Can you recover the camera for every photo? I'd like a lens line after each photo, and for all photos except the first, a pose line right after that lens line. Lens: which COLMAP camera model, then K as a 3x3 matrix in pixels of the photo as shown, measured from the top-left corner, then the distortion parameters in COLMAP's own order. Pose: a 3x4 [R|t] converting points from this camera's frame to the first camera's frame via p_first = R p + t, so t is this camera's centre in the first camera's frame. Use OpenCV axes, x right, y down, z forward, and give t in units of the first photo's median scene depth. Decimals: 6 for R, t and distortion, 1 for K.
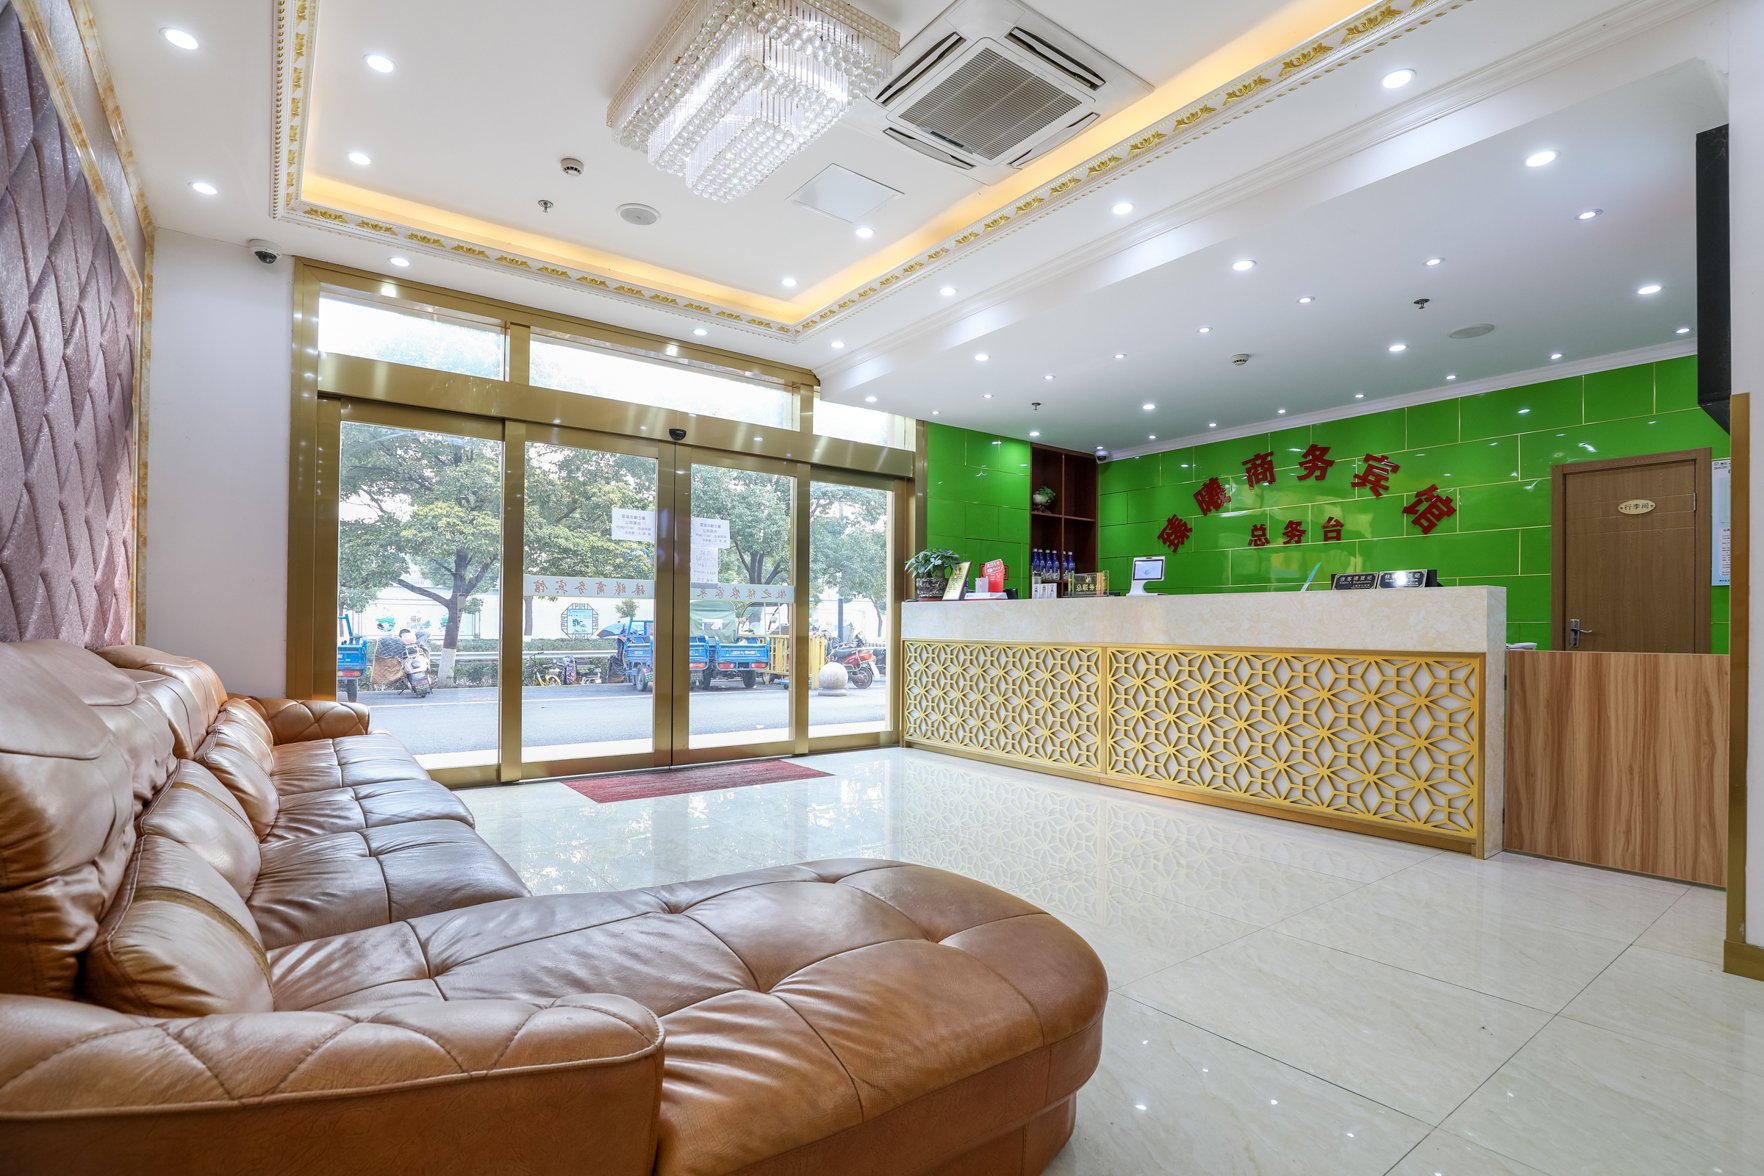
lens RADIAL K [[893.3, 0, 882.1], [0, 893.3, 627.6], [0, 0, 1]] dist [-0.026353, 0.000276]
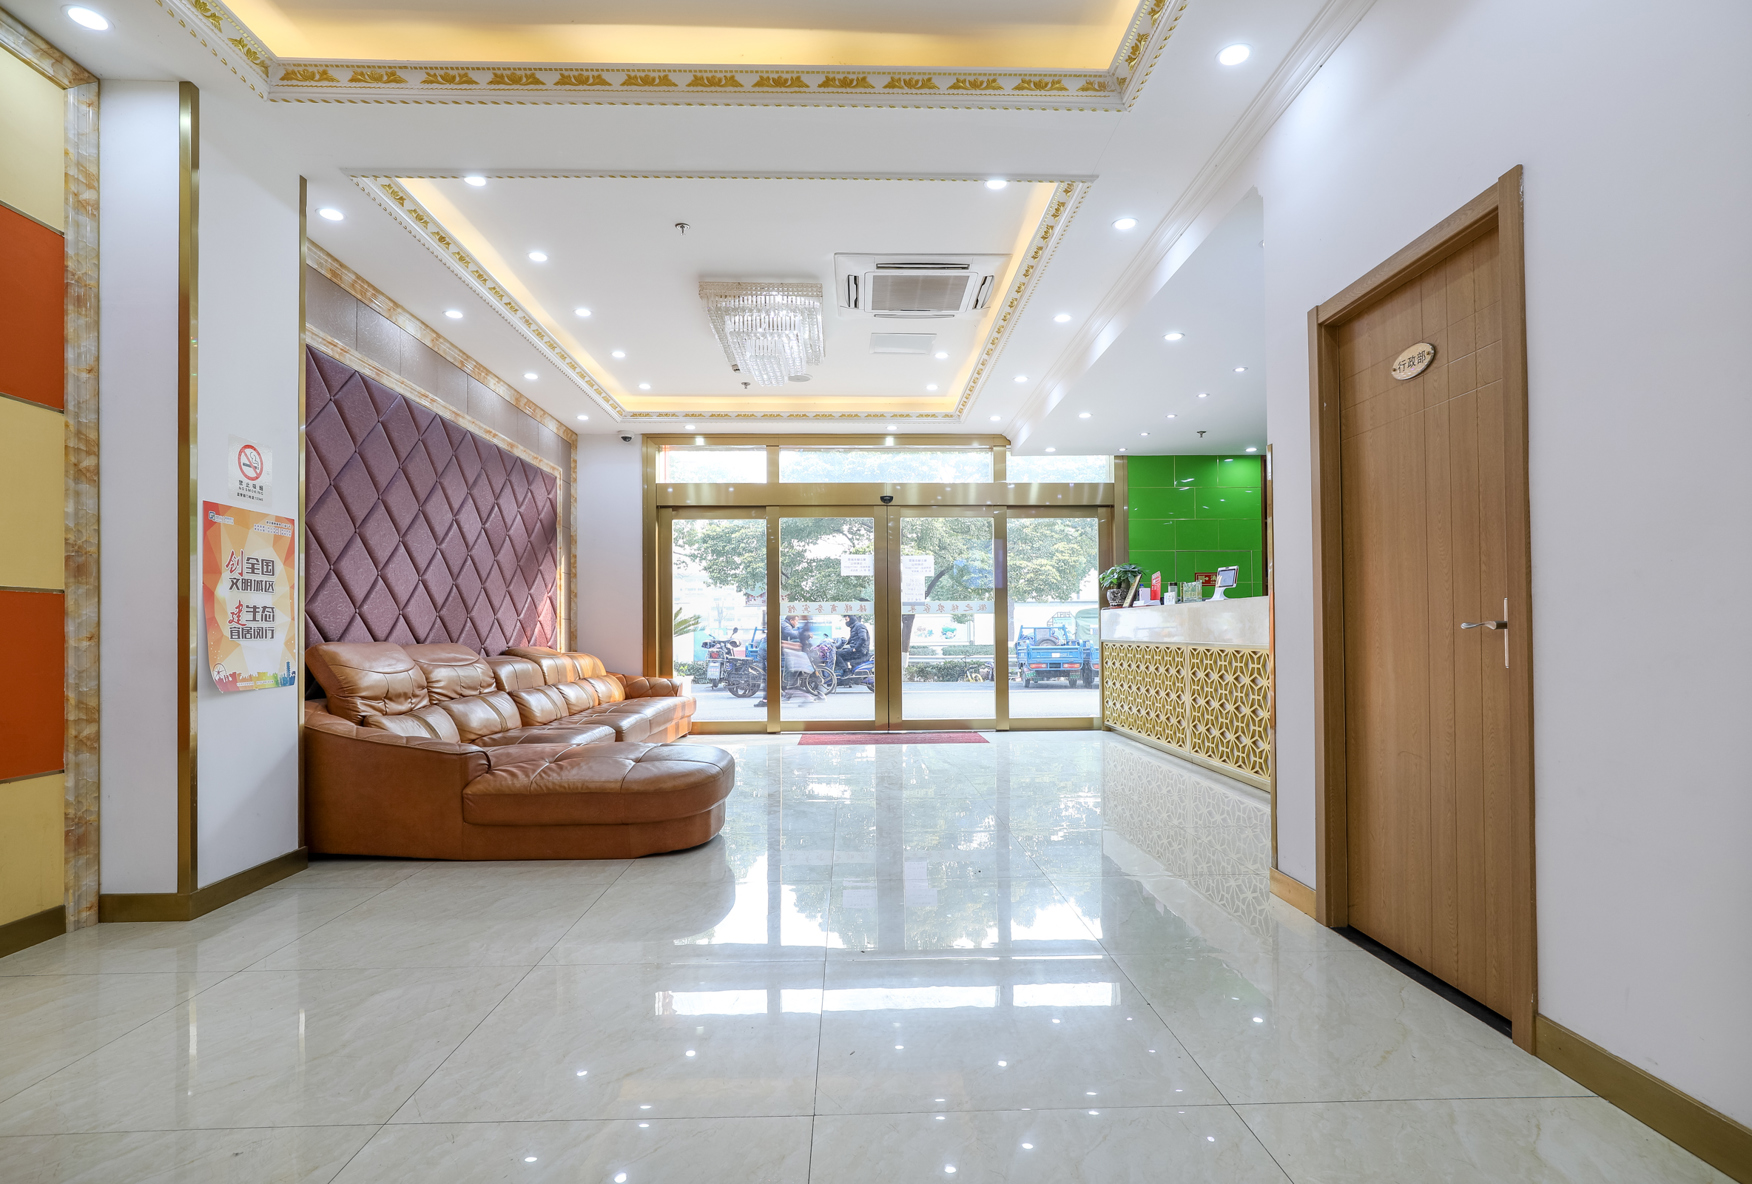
lens RADIAL K [[850.3, 0, 875.8], [0, 850.3, 623.0], [0, 0, 1]] dist [-0.000141, -0.000037]
pose [[0.843157, -0.020775, -0.537266, 0.462404], [0.014655, 0.999770, -0.015662, 0.003440], [0.537468, 0.005332, 0.843267, -0.153862]]
